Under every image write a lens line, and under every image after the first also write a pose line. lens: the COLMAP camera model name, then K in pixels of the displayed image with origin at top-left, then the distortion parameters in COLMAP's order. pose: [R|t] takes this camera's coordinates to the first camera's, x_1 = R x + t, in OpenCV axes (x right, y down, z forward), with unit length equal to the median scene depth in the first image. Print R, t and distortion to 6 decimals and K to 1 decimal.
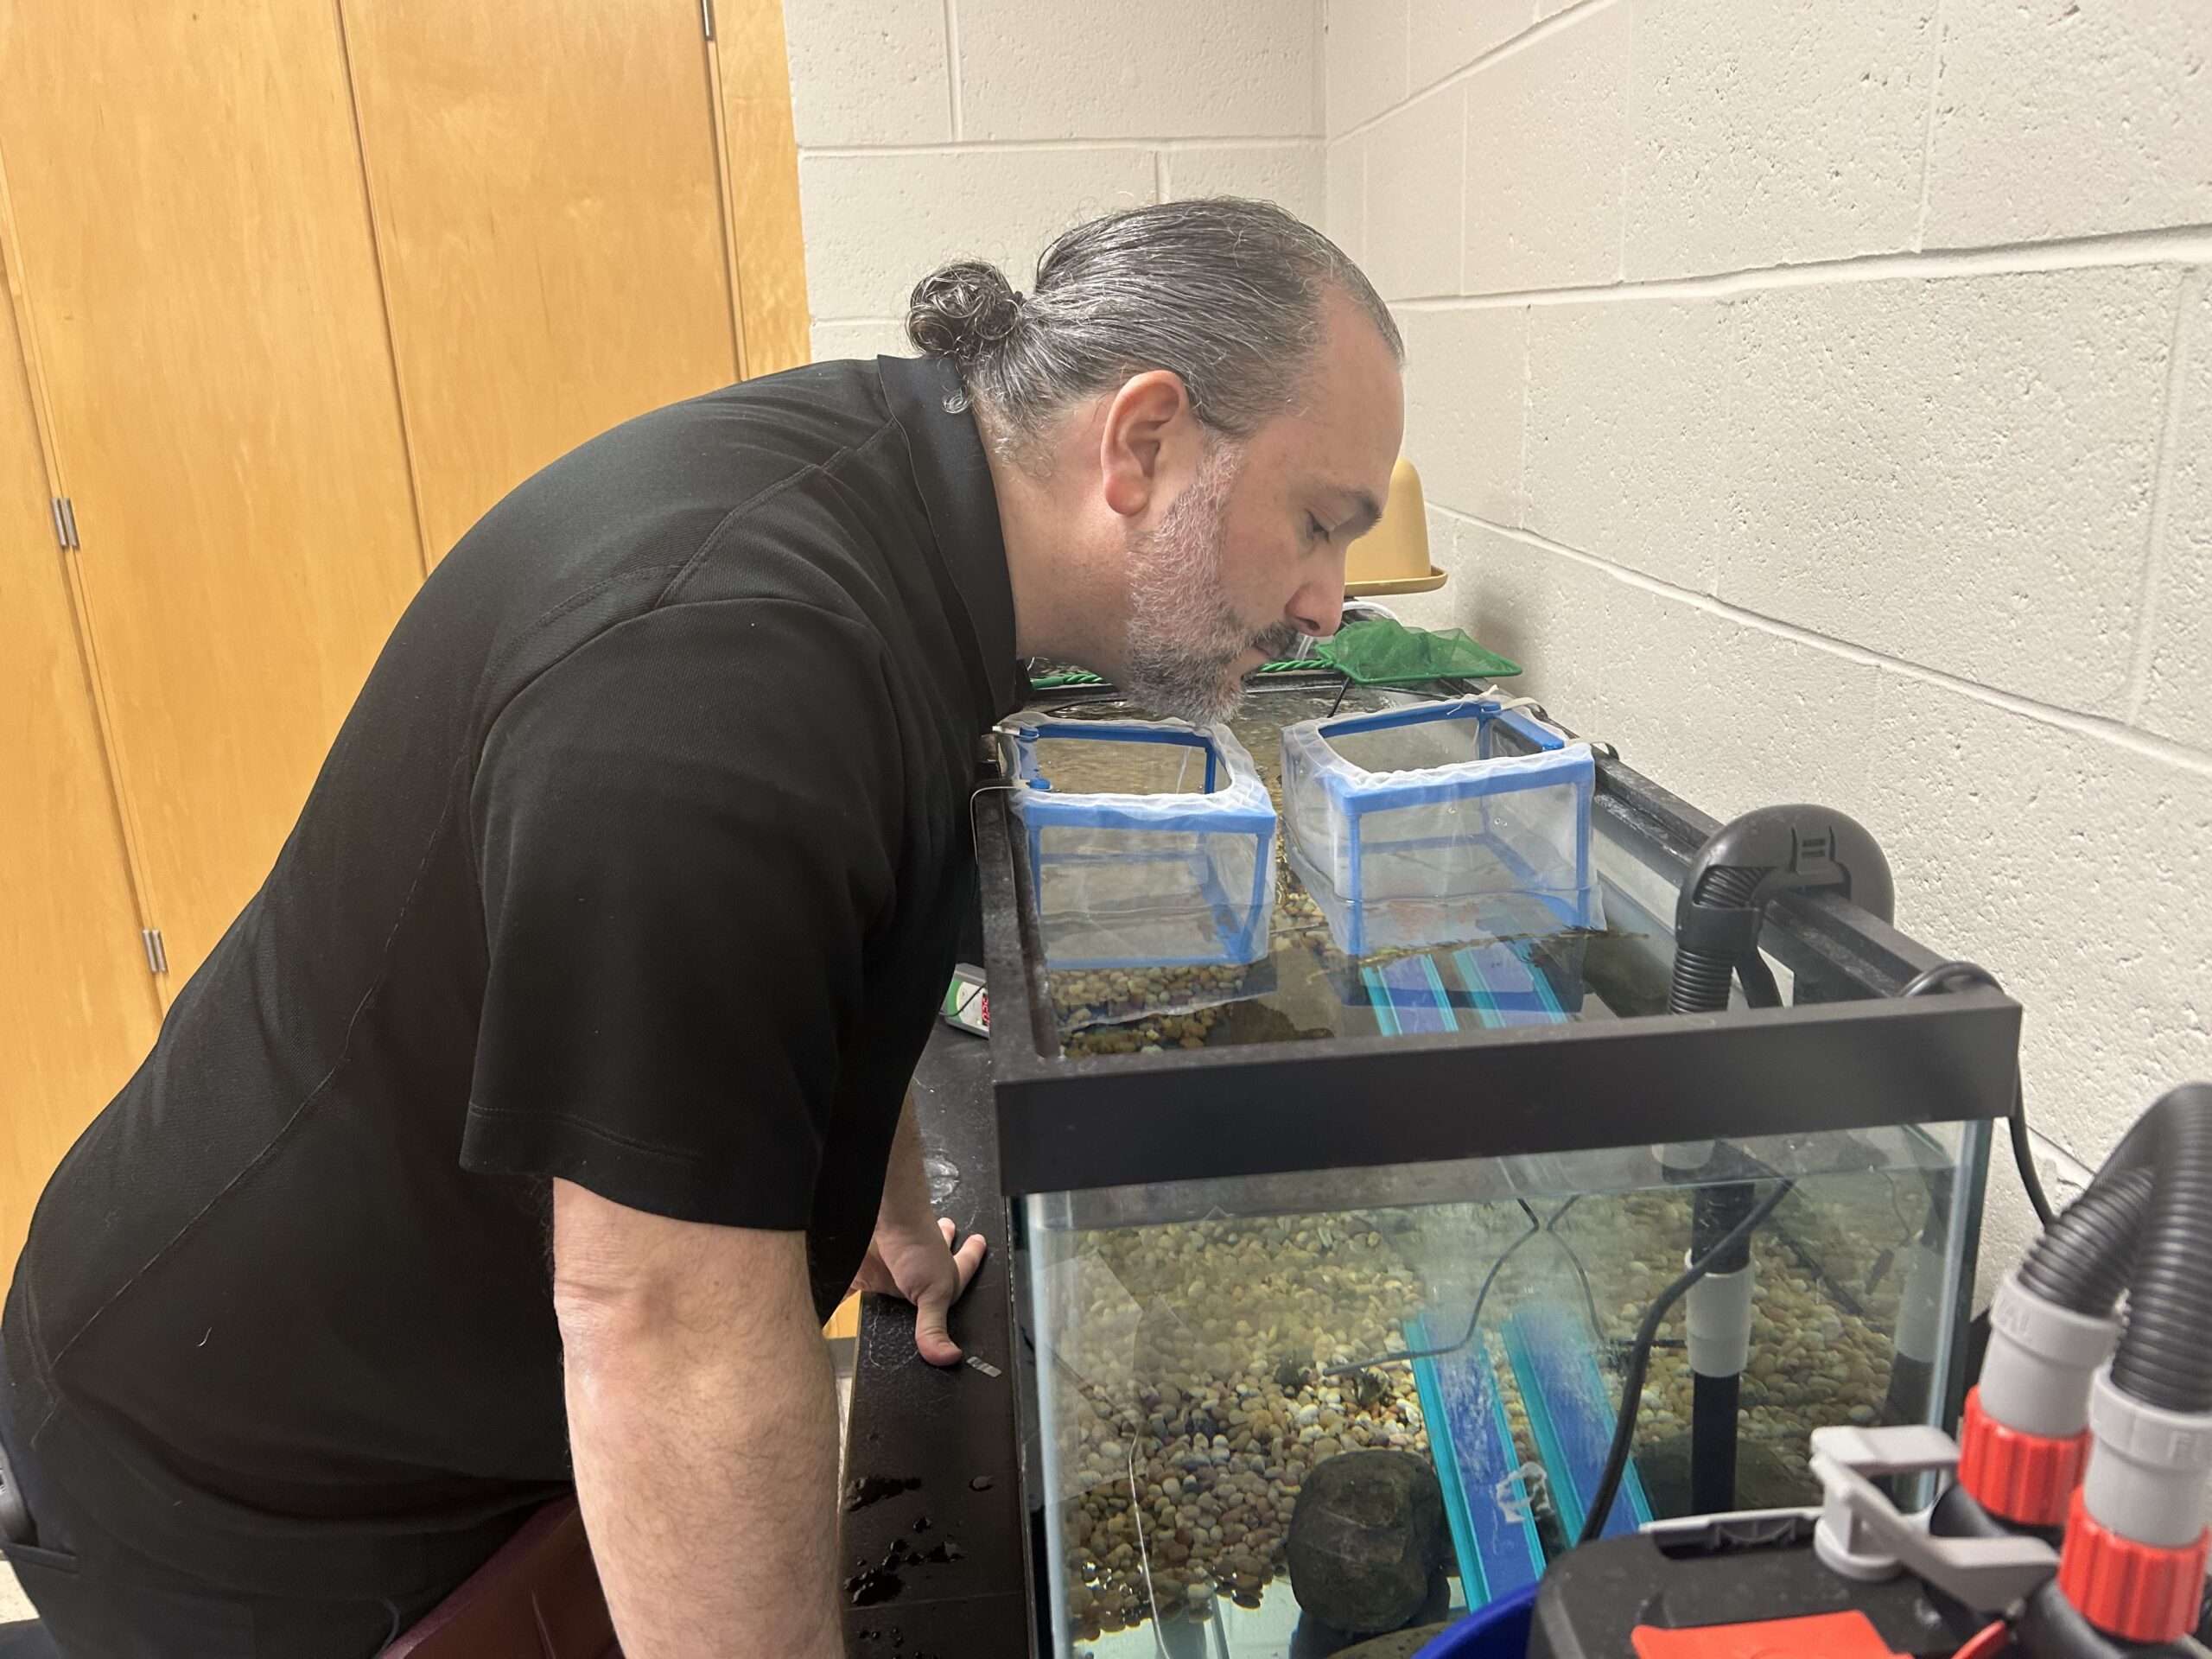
lens RADIAL K [[1687.9, 0, 1114.4], [0, 1687.9, 837.3], [0, 0, 1]] dist [0.061220, -0.009426]
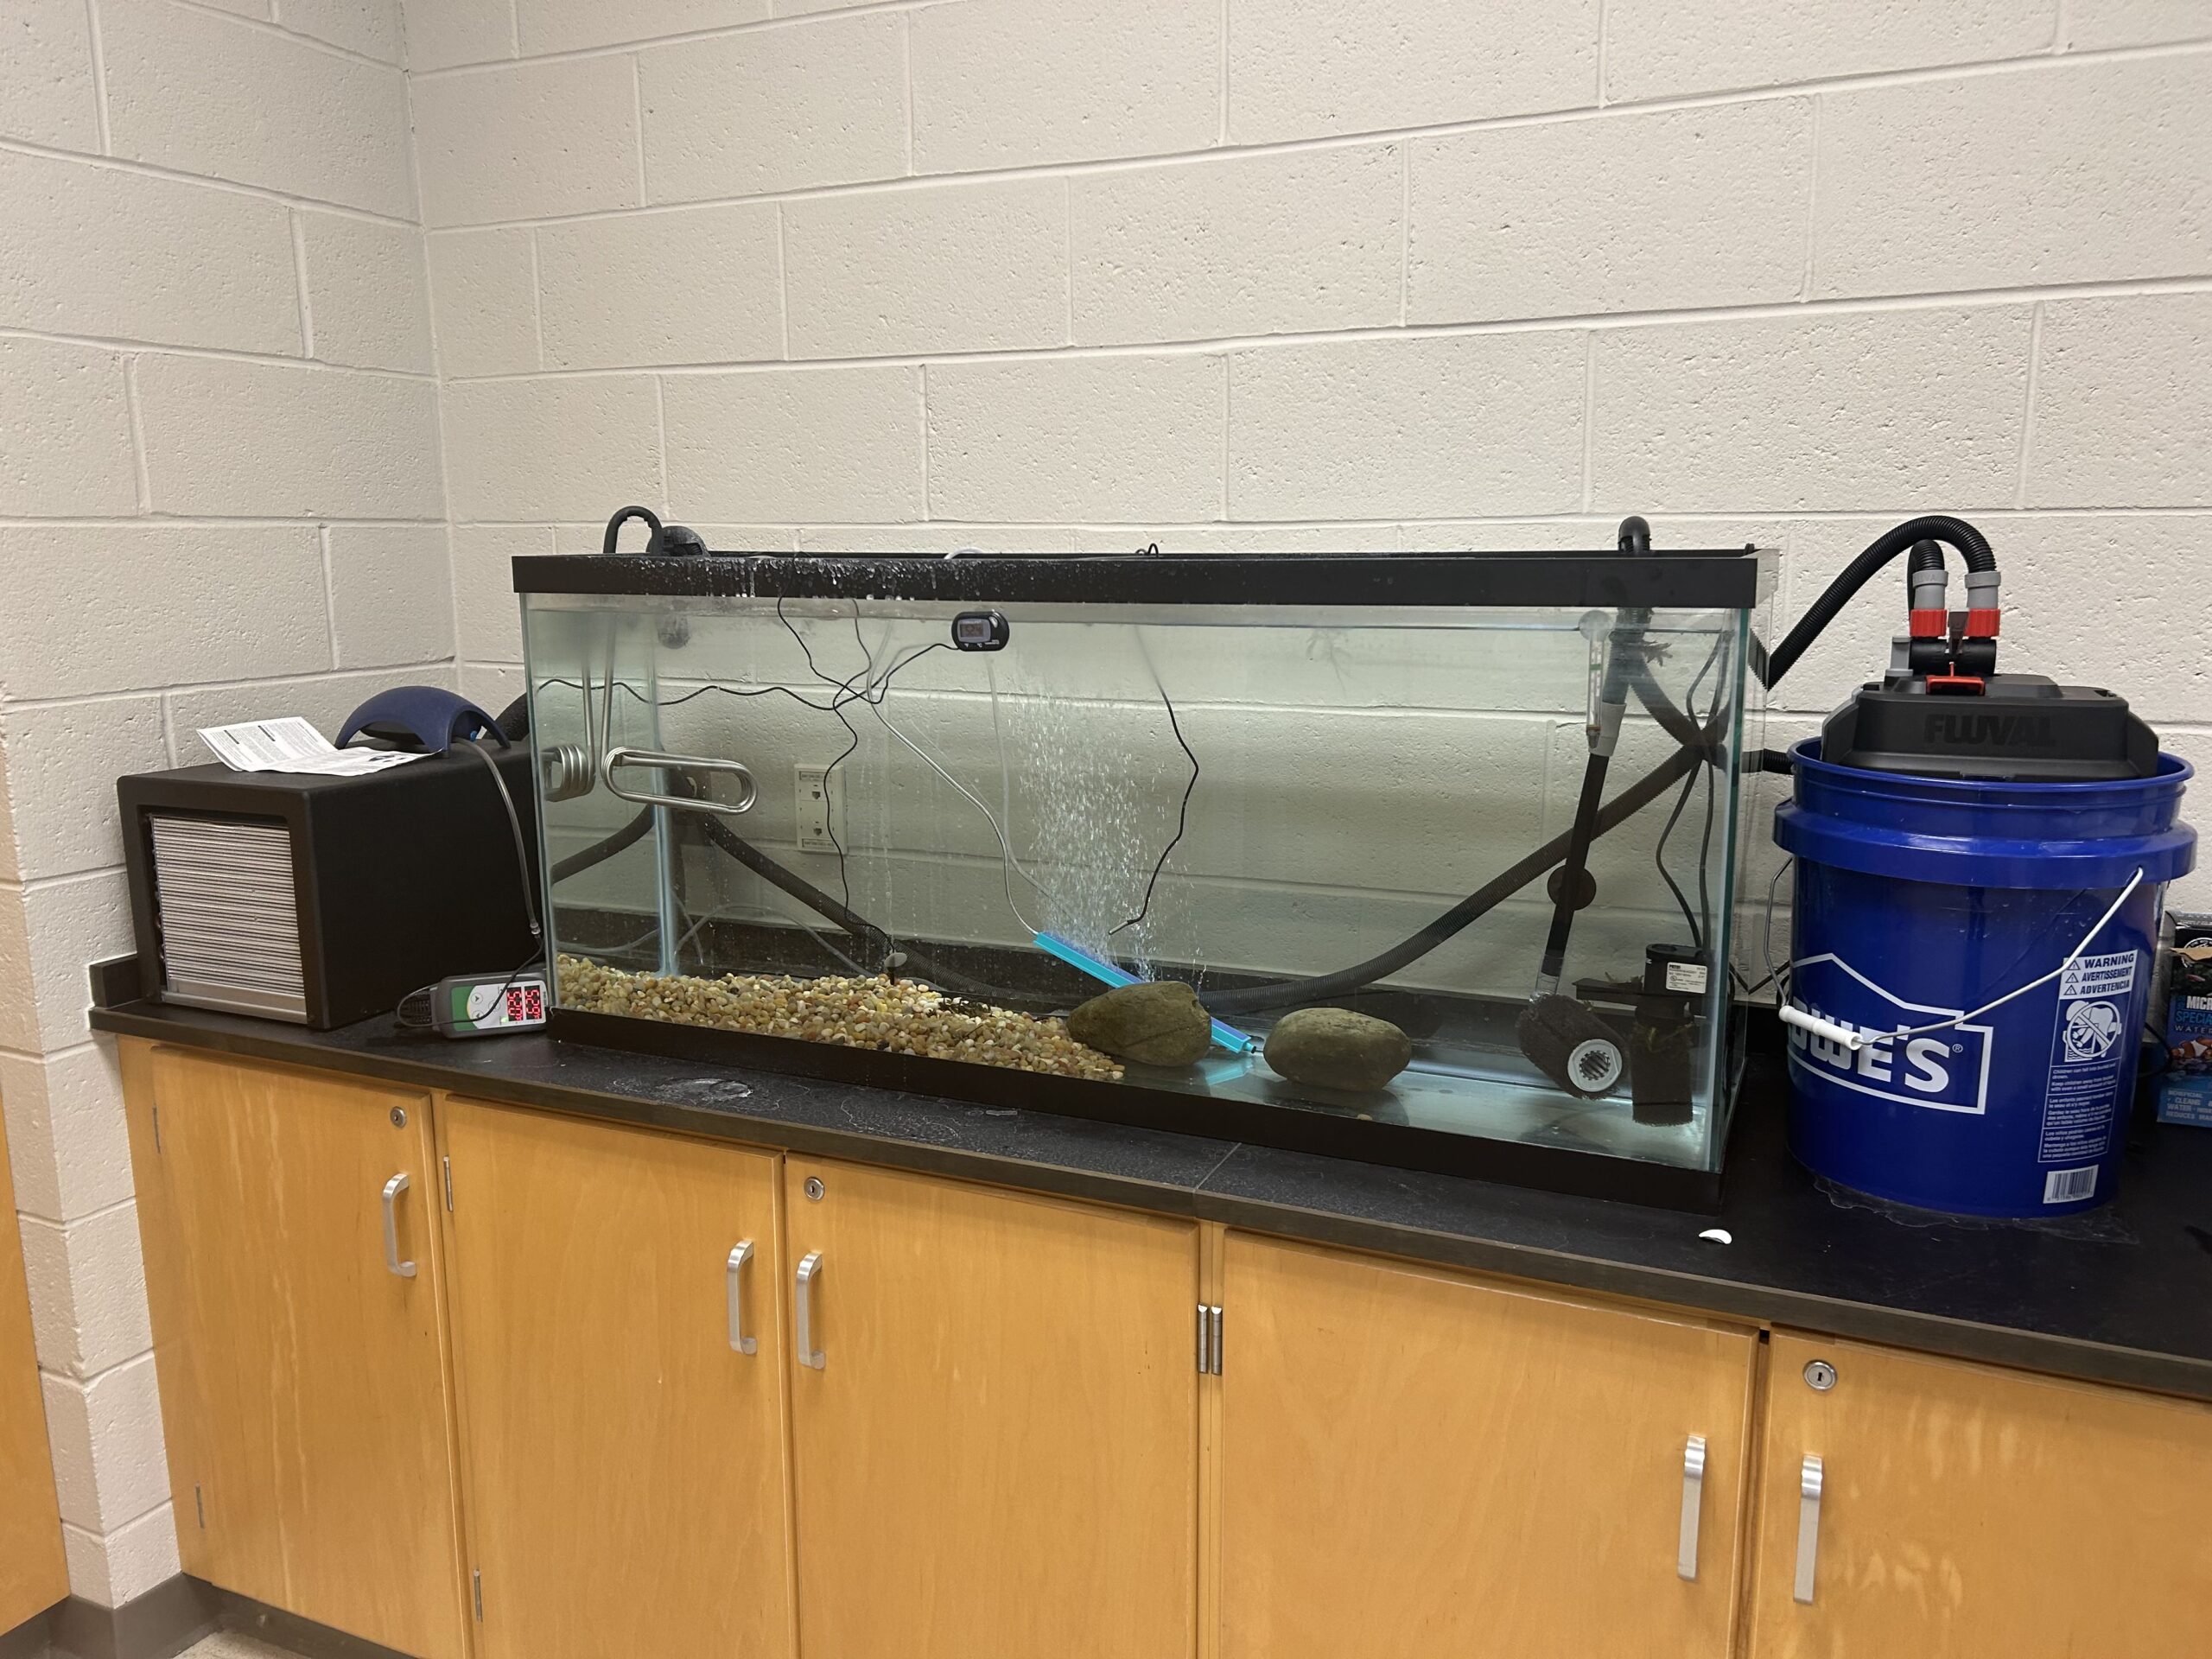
lens RADIAL K [[1687.9, 0, 1104.6], [0, 1687.9, 829.6], [0, 0, 1]] dist [0.061220, -0.009426]
pose [[0.508528, -0.133554, 0.850625, -1.514956], [0.238394, 0.971118, 0.009953, 0.149873], [-0.827386, 0.197722, 0.525679, 0.299926]]
